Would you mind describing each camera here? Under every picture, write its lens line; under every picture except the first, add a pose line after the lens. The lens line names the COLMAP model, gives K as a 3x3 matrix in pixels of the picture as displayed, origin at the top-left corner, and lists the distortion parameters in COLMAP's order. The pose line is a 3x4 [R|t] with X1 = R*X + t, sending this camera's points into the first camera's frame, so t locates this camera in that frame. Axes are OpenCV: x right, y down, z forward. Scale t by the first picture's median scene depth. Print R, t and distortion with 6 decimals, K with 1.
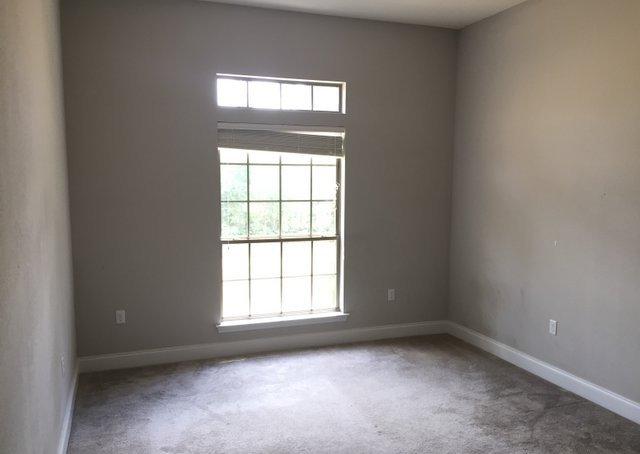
lens RADIAL K [[568.9, 0, 320.3], [0, 568.9, 254.9], [0, 0, 1]] dist [0.091822, -0.131273]
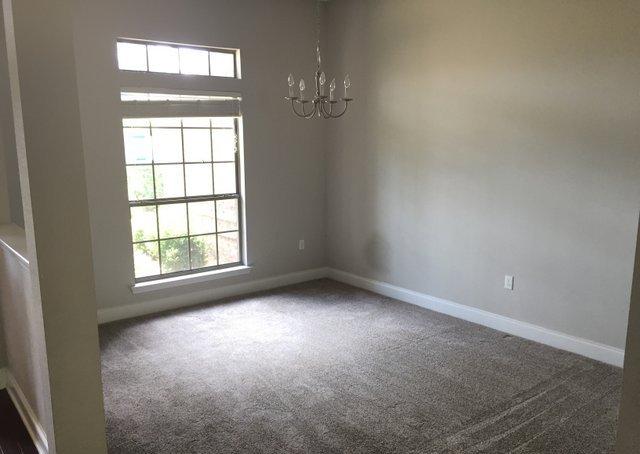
lens RADIAL K [[550.5, 0, 319.7], [0, 550.5, 240.0], [0, 0, 1]] dist [0.081337, -0.116769]
pose [[0.958043, -0.065980, 0.278928, -0.122725], [0.053191, 0.997167, 0.053182, 0.004752], [-0.281647, -0.036114, 0.958838, -0.041633]]
